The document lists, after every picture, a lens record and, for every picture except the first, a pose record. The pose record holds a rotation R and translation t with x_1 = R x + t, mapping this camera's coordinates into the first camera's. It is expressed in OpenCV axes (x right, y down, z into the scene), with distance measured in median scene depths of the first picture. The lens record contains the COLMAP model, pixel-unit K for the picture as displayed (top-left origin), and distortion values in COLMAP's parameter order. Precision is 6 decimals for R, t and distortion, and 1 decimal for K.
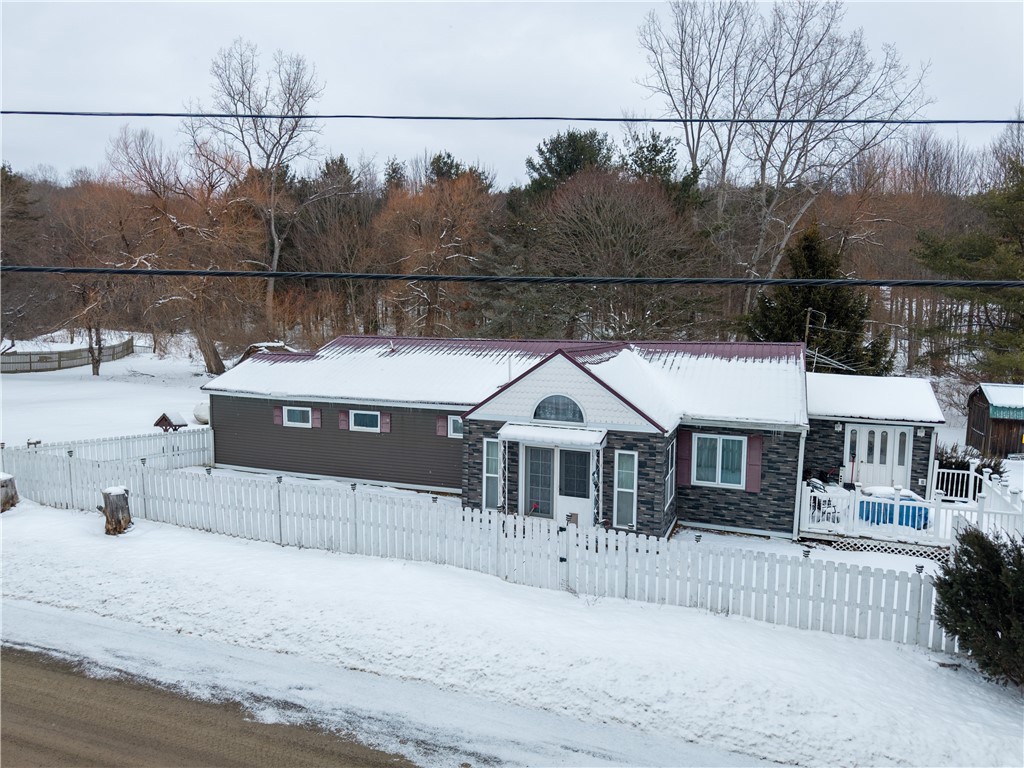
lens RADIAL K [[691.5, 0, 512.8], [0, 691.5, 383.4], [0, 0, 1]] dist [0.013300, -0.012682]
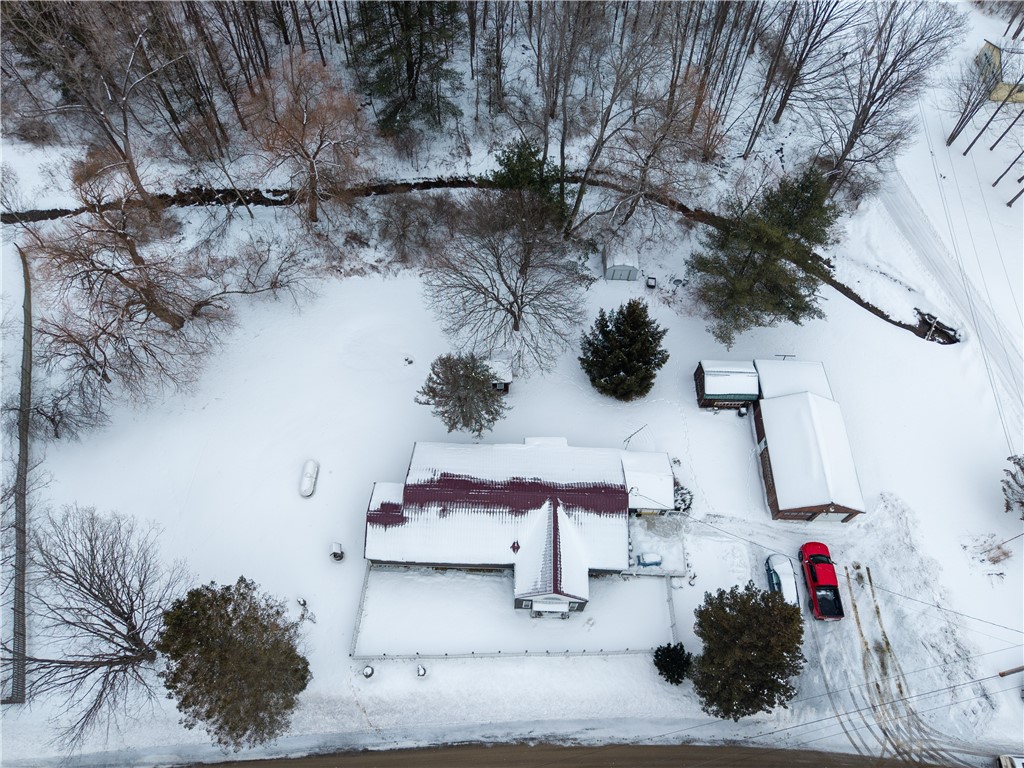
lens RADIAL K [[691.5, 0, 509.0], [0, 691.5, 381.6], [0, 0, 1]] dist [0.013300, -0.012682]
pose [[0.945061, -0.273403, 0.179193, -0.378061], [0.022062, 0.600263, 0.799498, -2.845256], [-0.326149, -0.751621, 0.573317, 0.070295]]
